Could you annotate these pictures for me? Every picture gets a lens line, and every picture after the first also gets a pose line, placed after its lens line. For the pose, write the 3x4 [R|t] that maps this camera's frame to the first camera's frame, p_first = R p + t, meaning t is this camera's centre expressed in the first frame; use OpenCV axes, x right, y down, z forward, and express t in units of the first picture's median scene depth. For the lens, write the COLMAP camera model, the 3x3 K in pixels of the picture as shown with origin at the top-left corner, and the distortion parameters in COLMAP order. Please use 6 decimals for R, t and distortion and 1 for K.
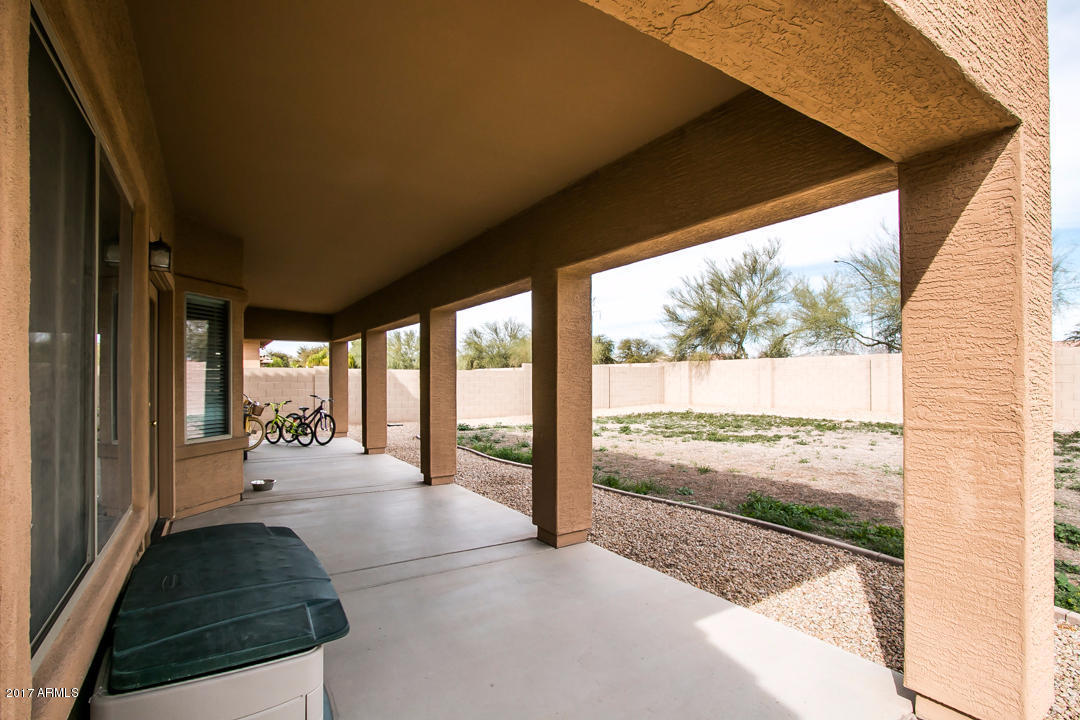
lens RADIAL K [[517.8, 0, 538.5], [0, 517.8, 368.2], [0, 0, 1]] dist [-0.002656, 0.003177]
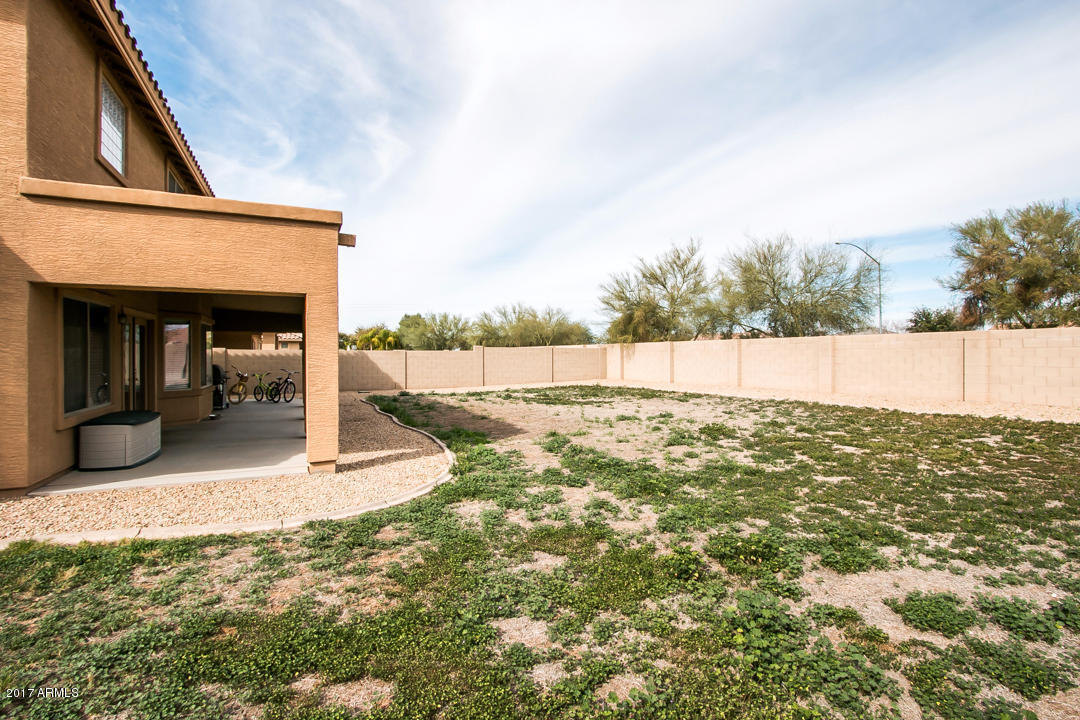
lens RADIAL K [[517.8, 0, 536.8], [0, 517.8, 351.9], [0, 0, 1]] dist [-0.002656, 0.003177]
pose [[0.993003, 0.001940, -0.118073, 0.242928], [-0.000434, 0.999918, 0.012780, -0.009451], [0.118088, -0.012640, 0.992923, -0.205477]]
